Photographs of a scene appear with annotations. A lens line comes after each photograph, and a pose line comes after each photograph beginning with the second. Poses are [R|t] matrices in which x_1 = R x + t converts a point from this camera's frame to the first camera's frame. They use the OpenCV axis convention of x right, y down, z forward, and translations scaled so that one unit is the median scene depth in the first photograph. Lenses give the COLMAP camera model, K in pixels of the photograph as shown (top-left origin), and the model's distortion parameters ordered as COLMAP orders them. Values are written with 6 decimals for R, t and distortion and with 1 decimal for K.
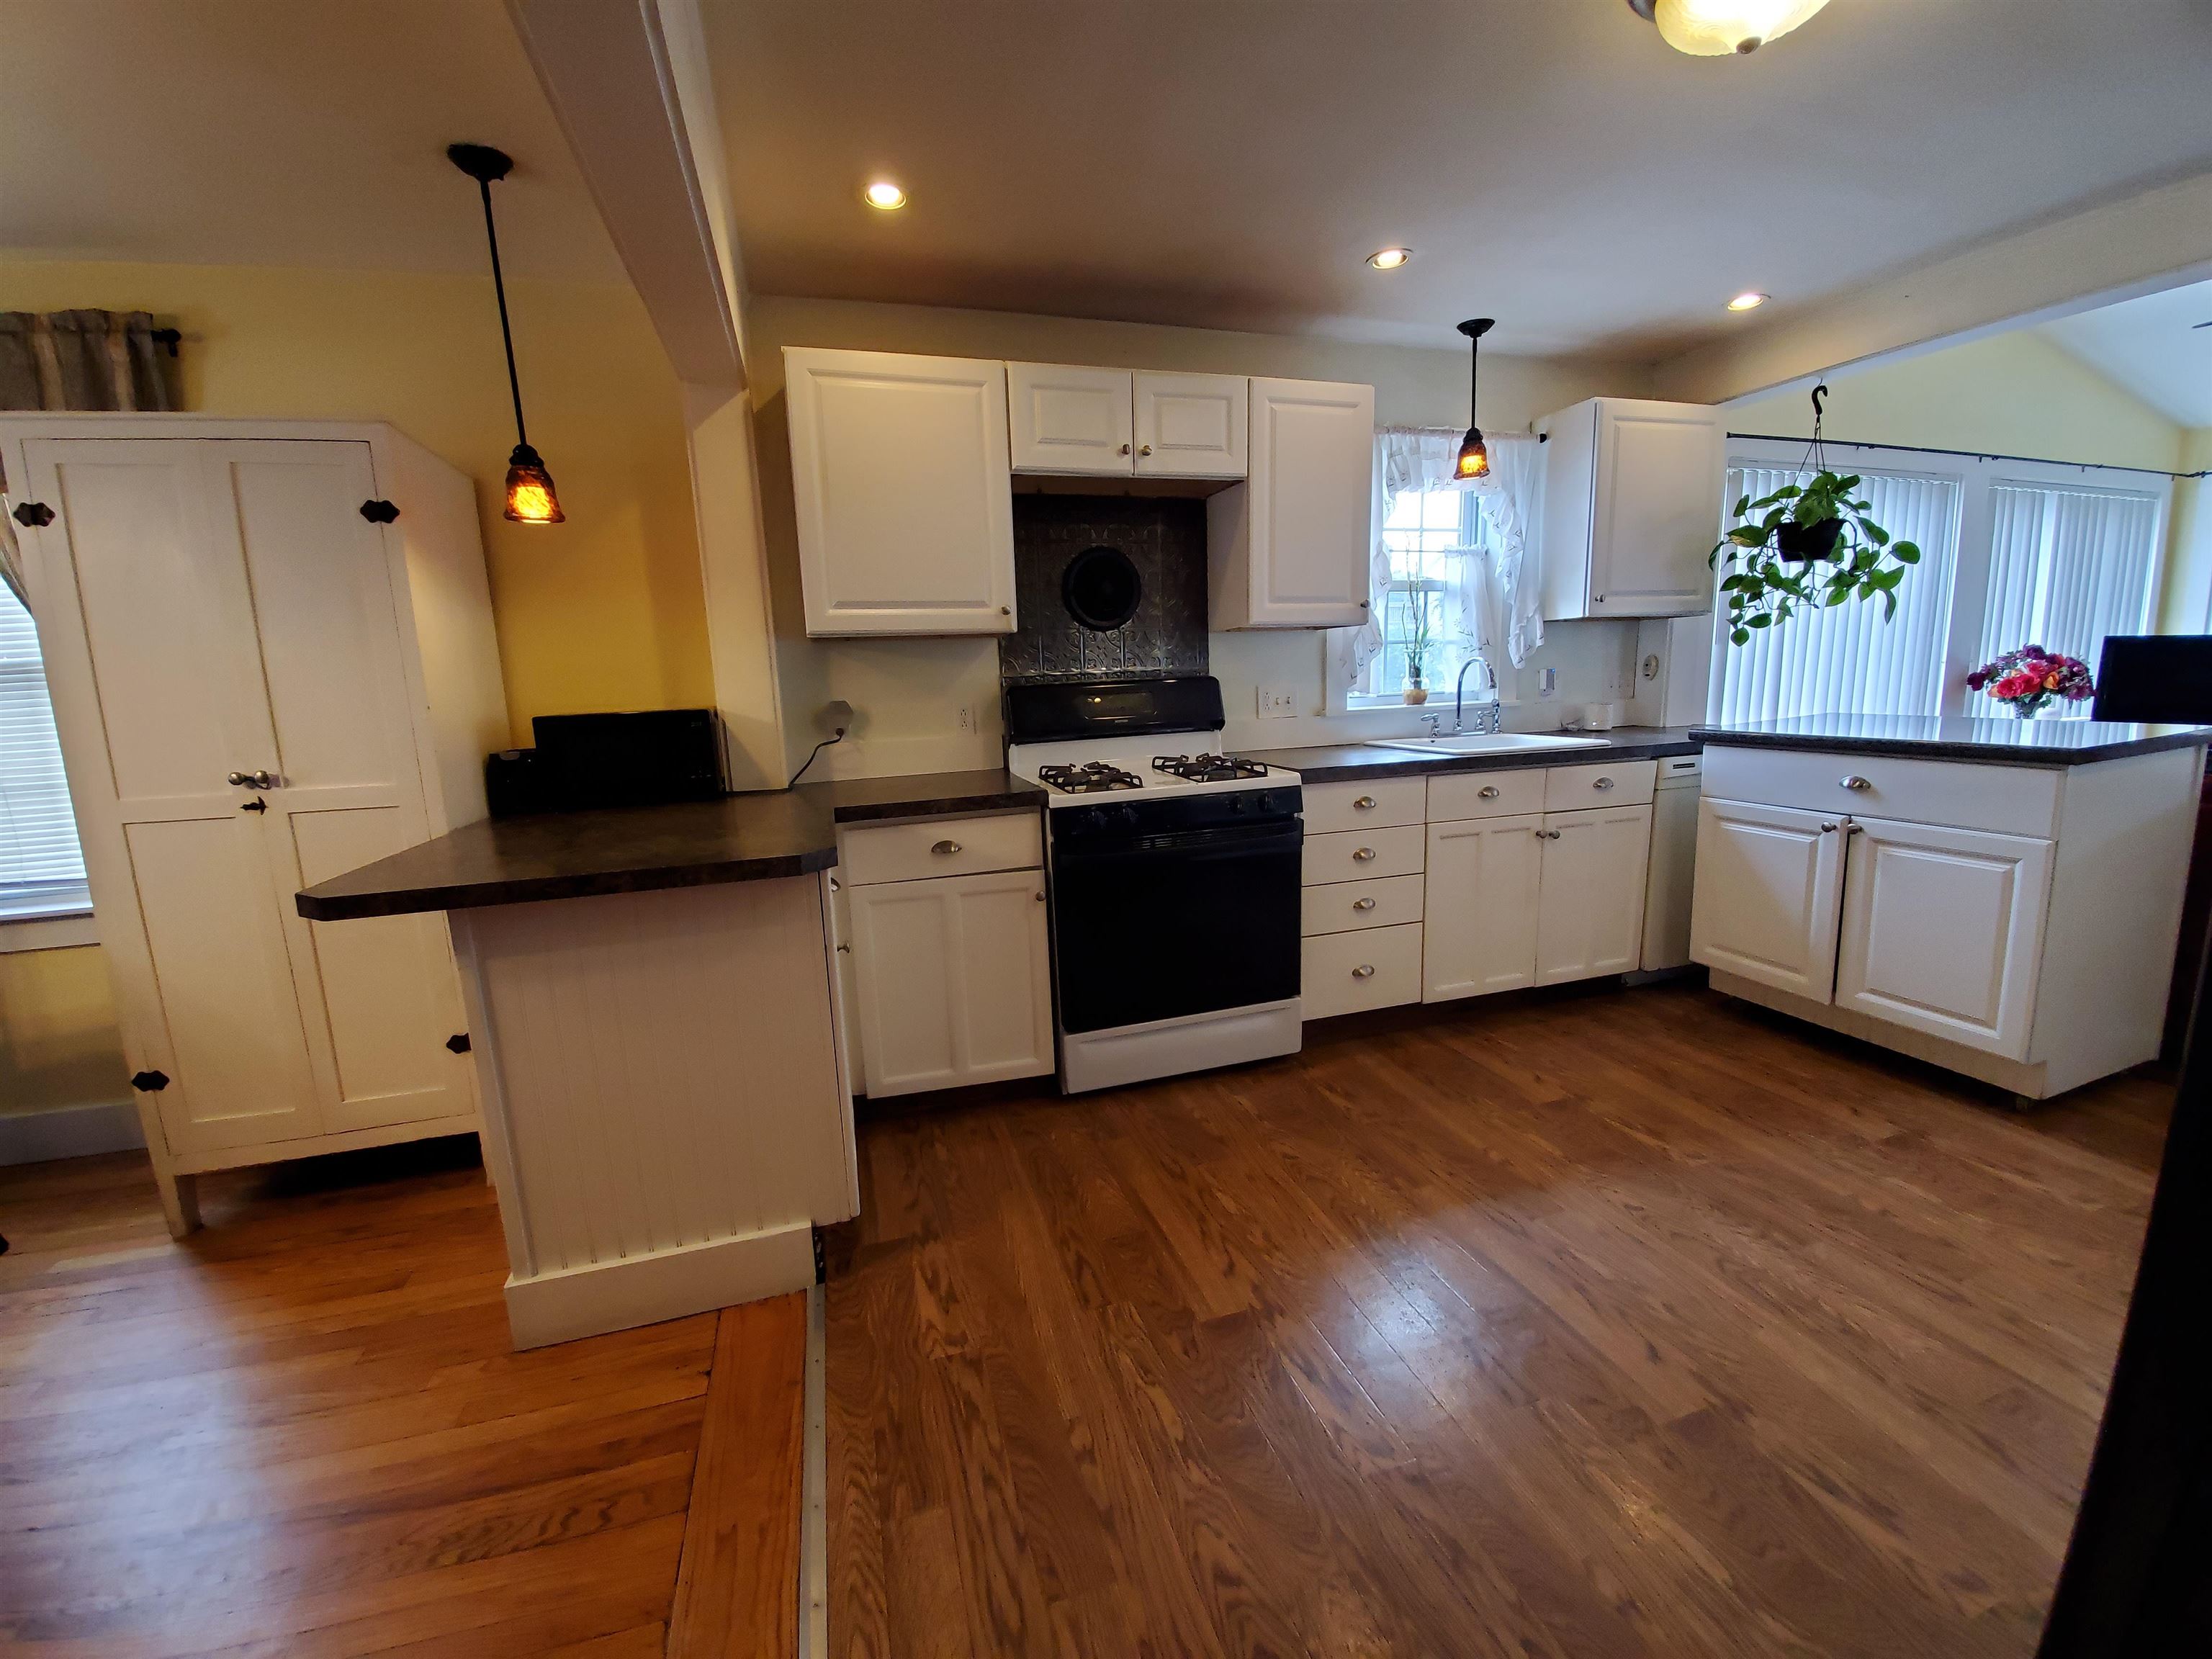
lens RADIAL K [[883.9, 0, 1091.6], [0, 883.9, 837.3], [0, 0, 1]] dist [-0.008994, -0.004207]
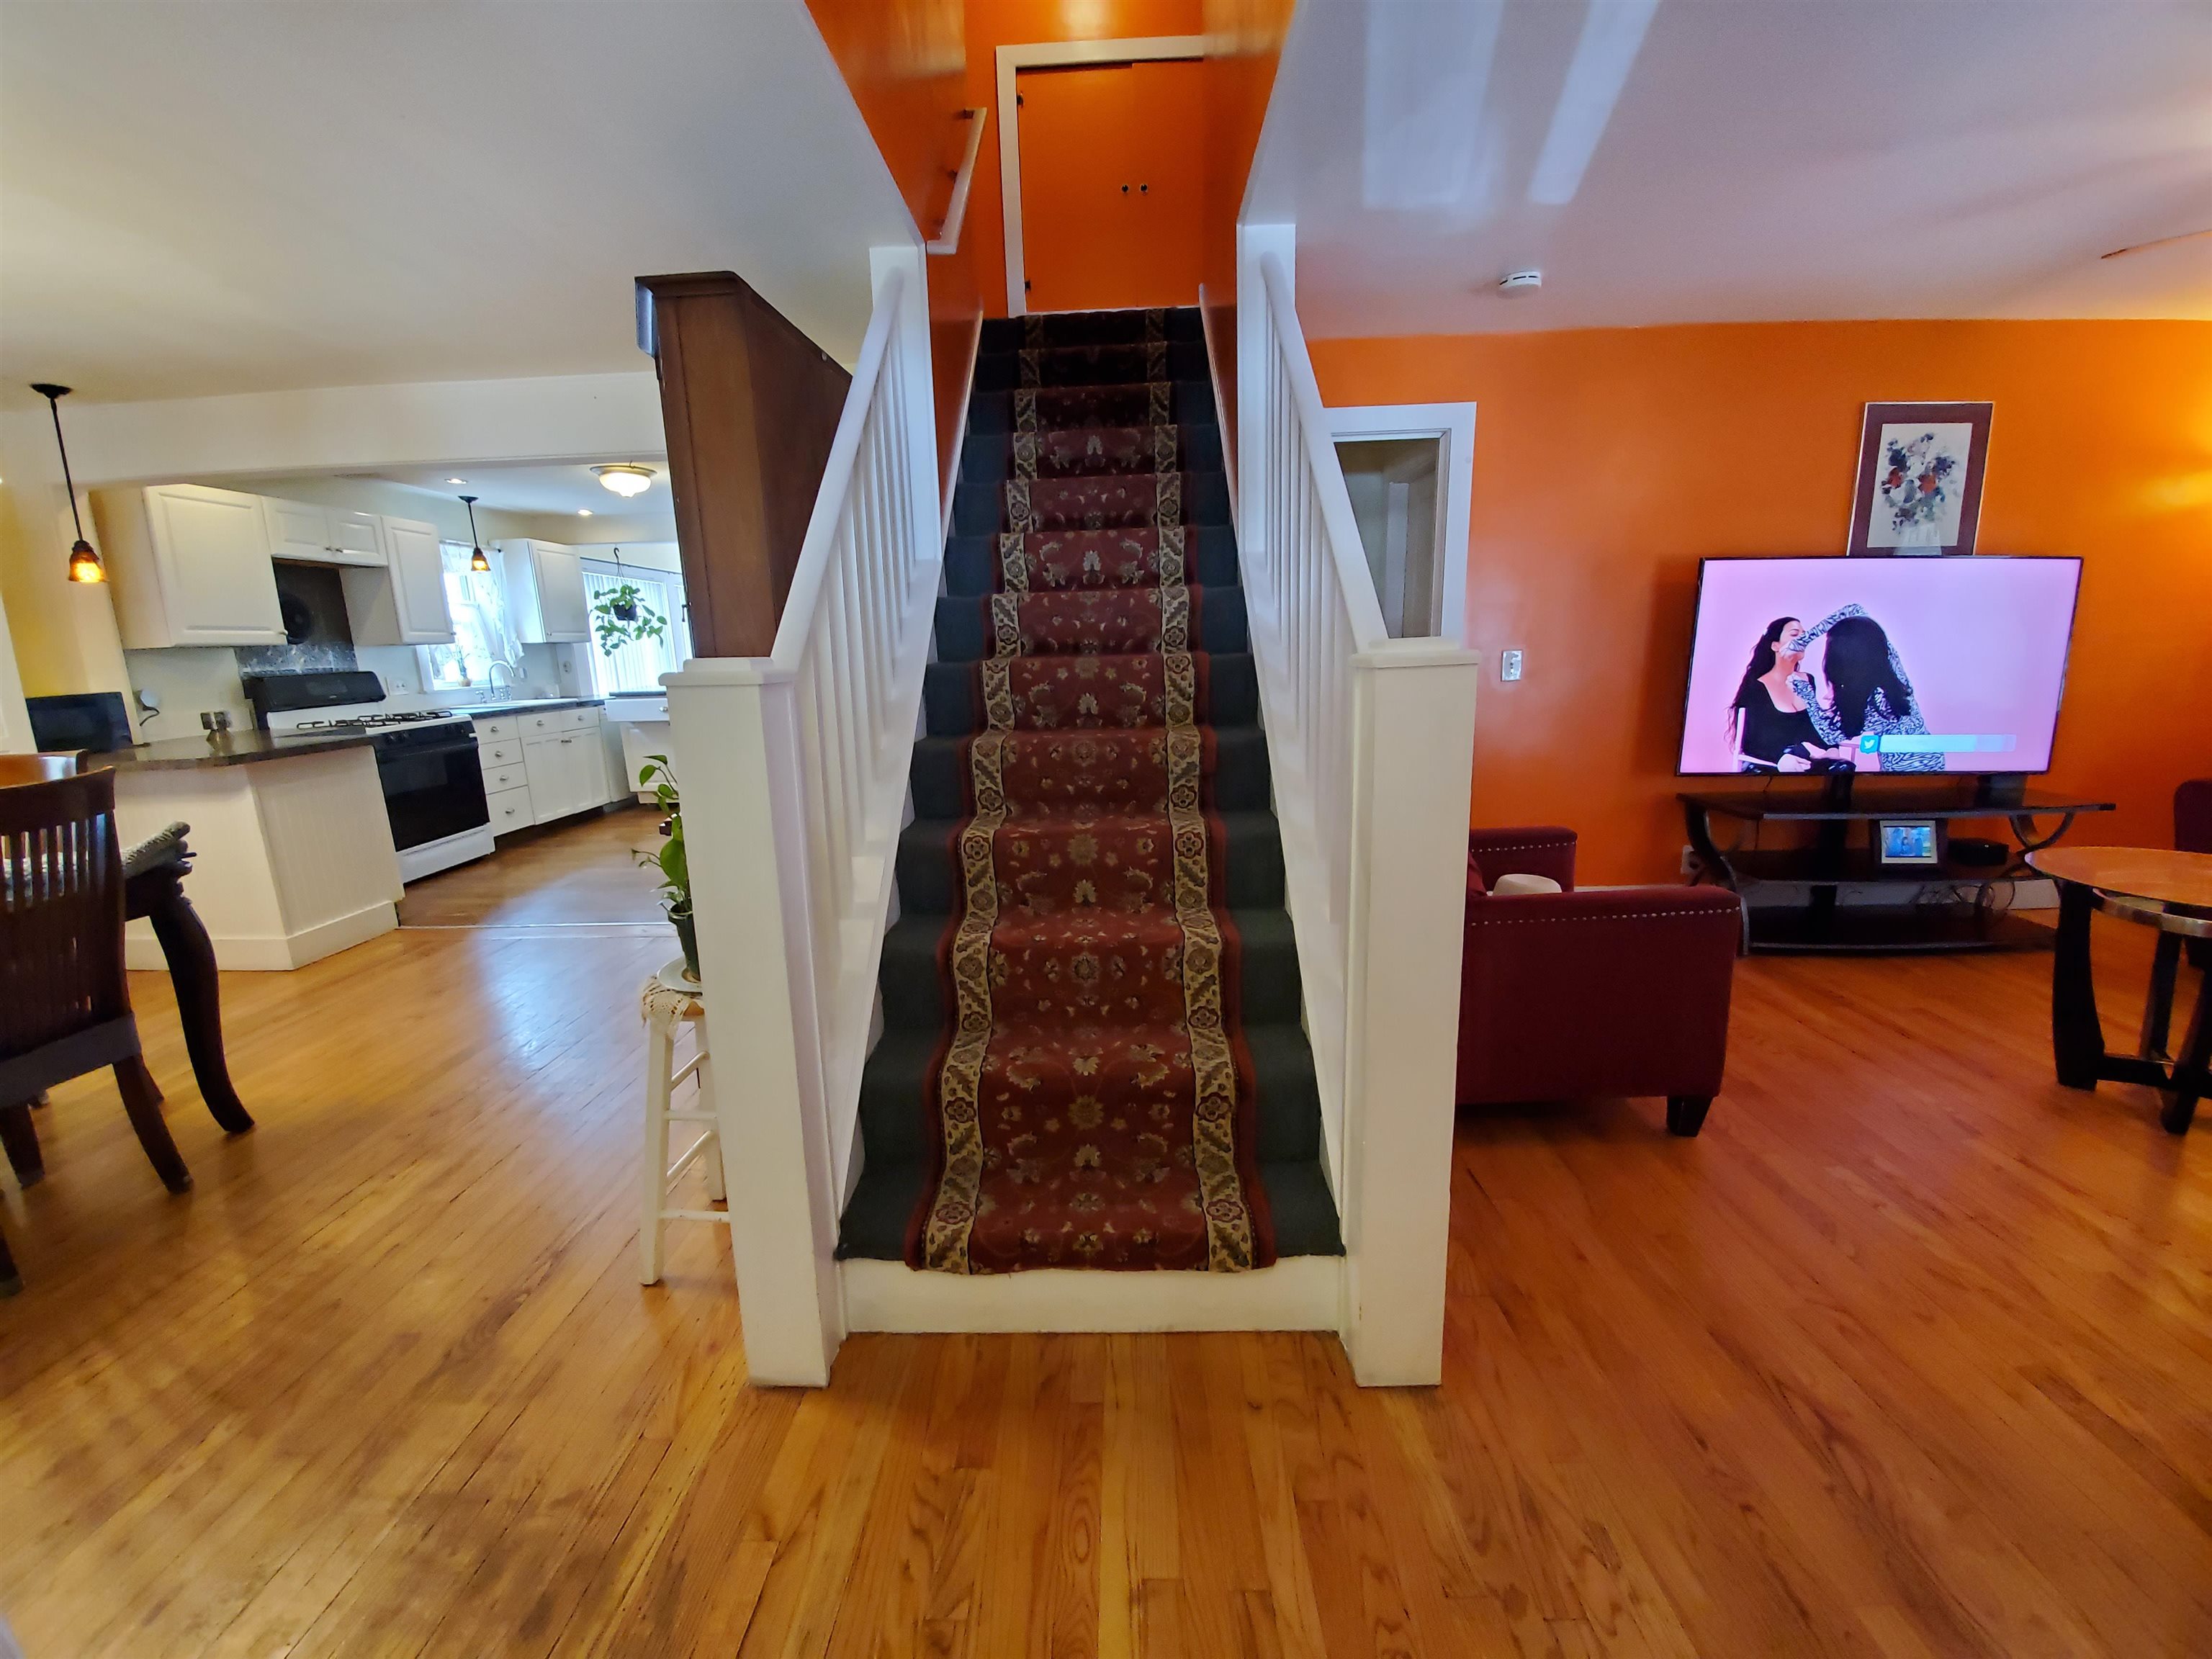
lens RADIAL K [[883.9, 0, 1095.9], [0, 883.9, 844.1], [0, 0, 1]] dist [-0.008994, -0.004207]
pose [[0.319877, -0.182336, 0.929749, -1.240216], [0.179181, 0.975241, 0.129611, 0.213438], [-0.930362, 0.125133, 0.344628, -1.037980]]
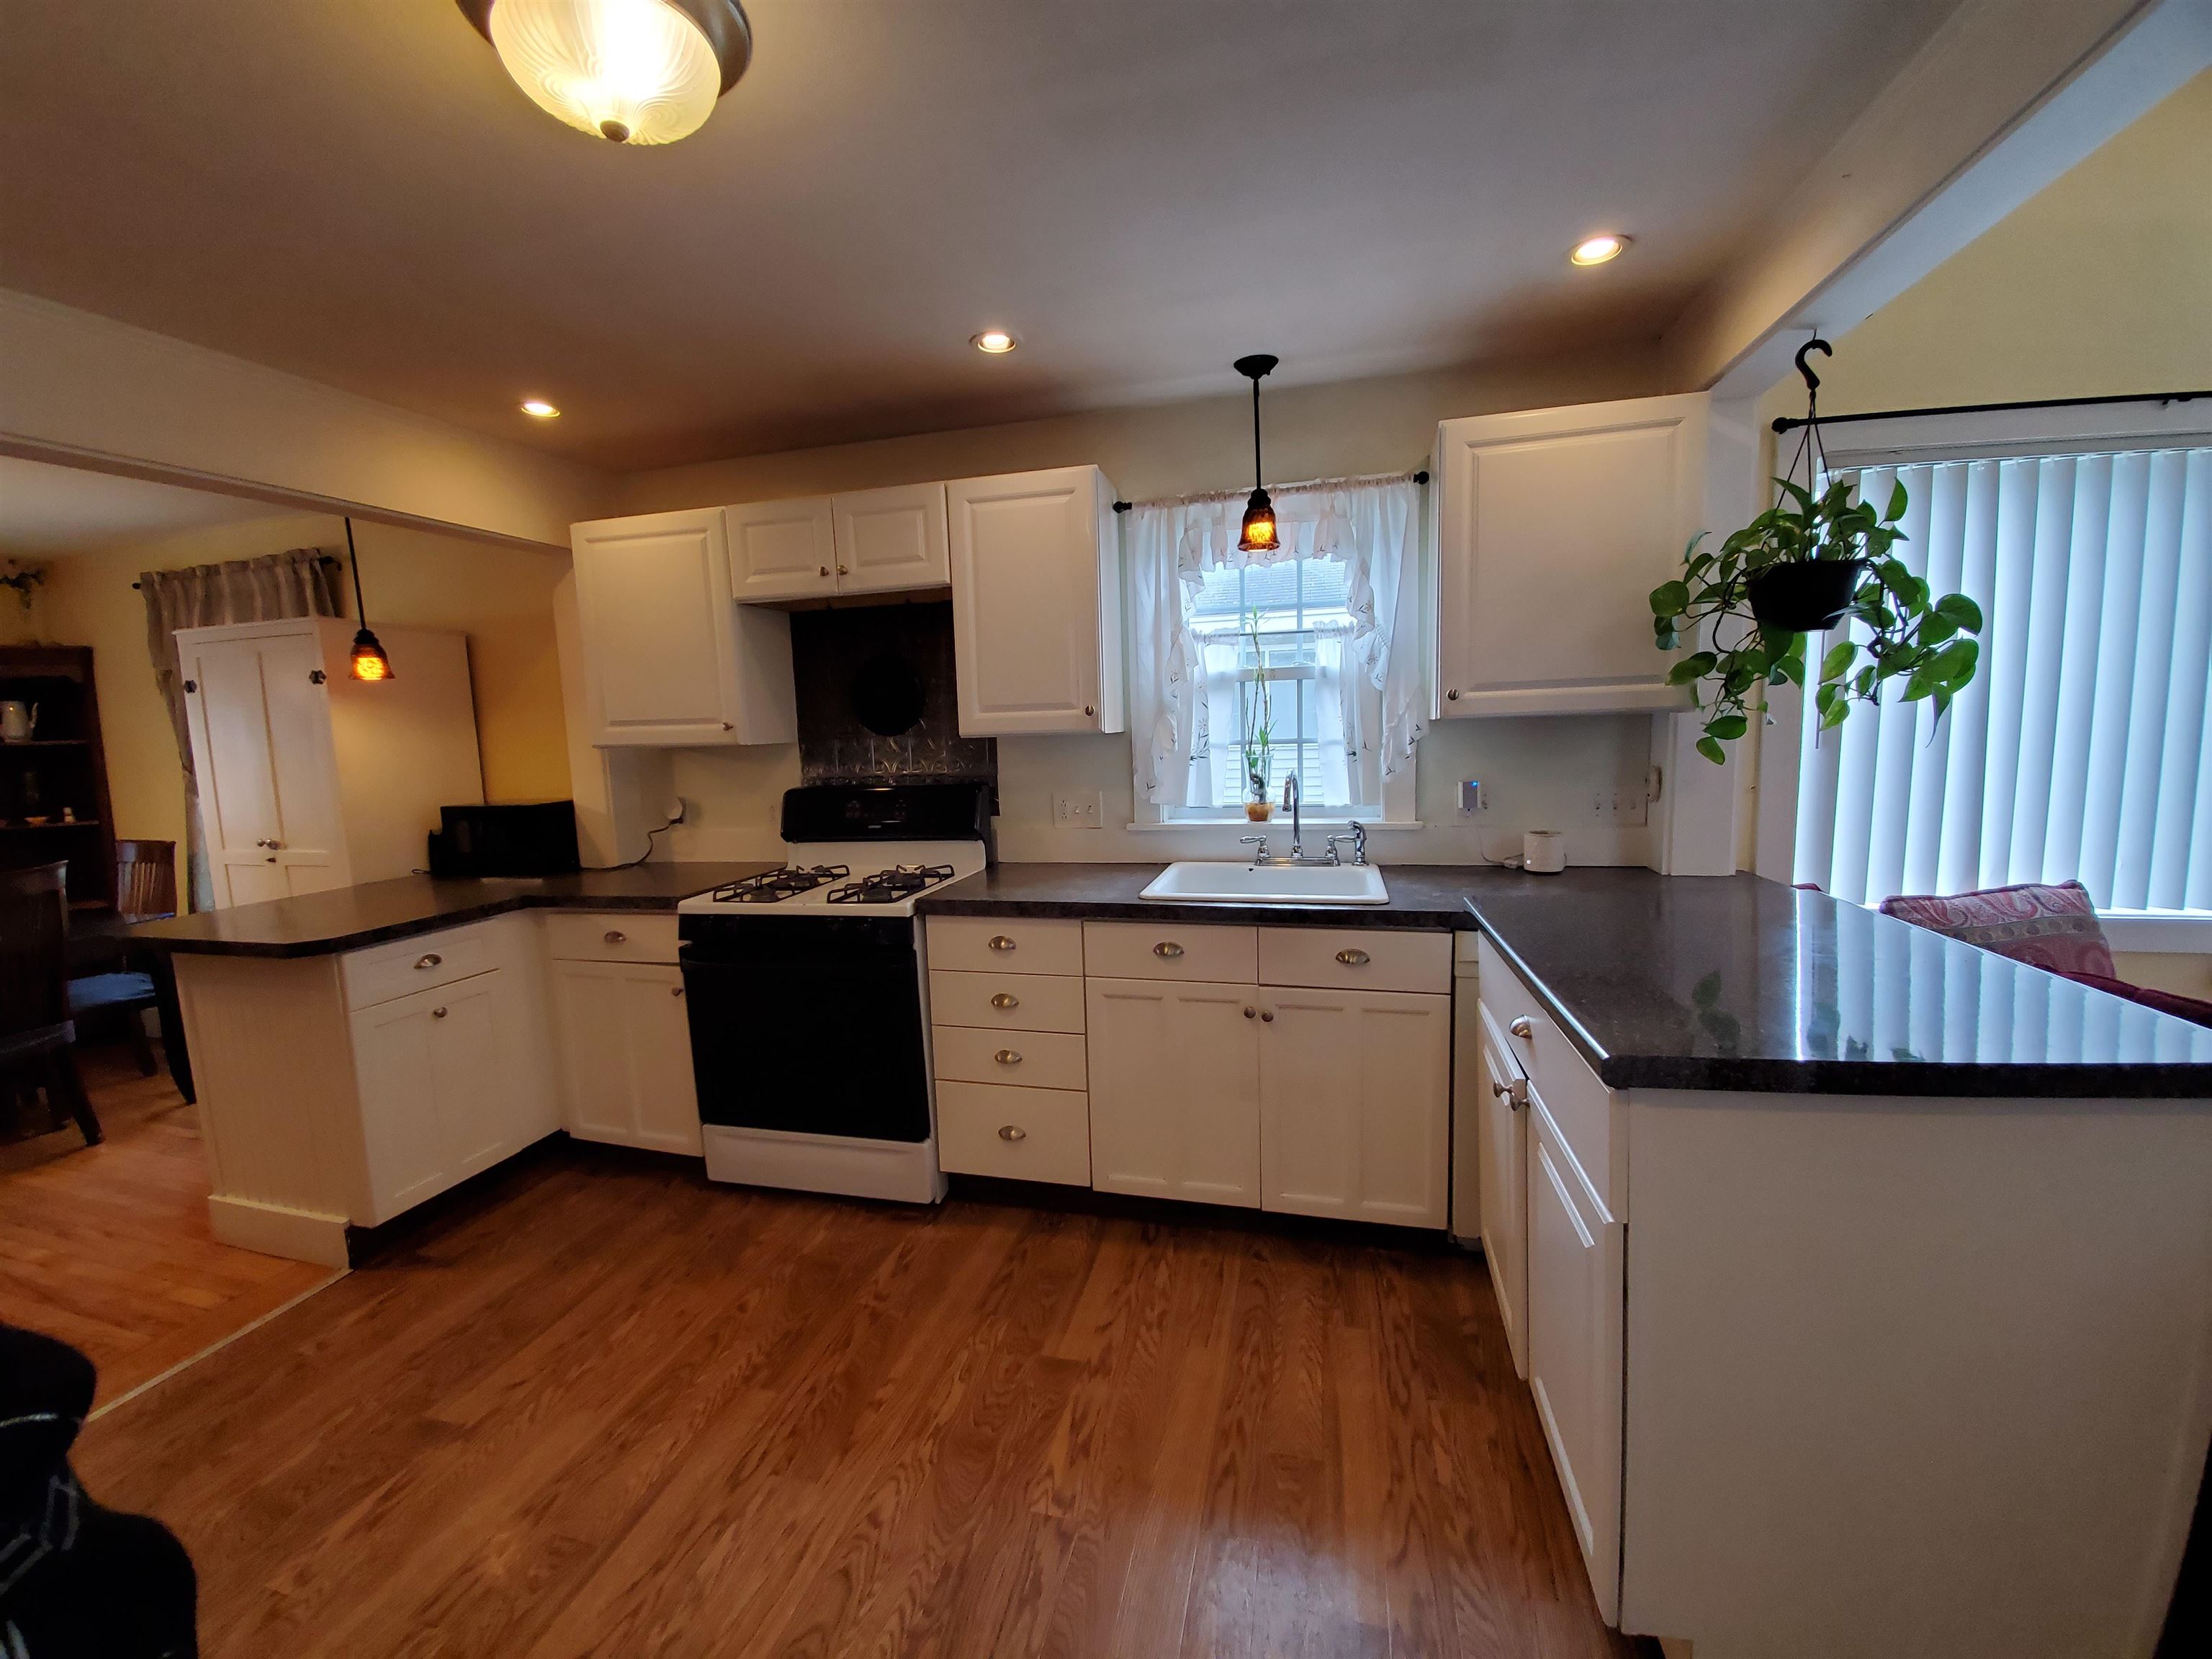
lens RADIAL K [[883.9, 0, 1094.5], [0, 883.9, 834.4], [0, 0, 1]] dist [-0.008994, -0.004207]
pose [[0.852408, 0.073534, -0.517680, 0.832770], [-0.090857, 0.995831, -0.008151, -0.147826], [0.514923, 0.053983, 0.855535, 0.285207]]
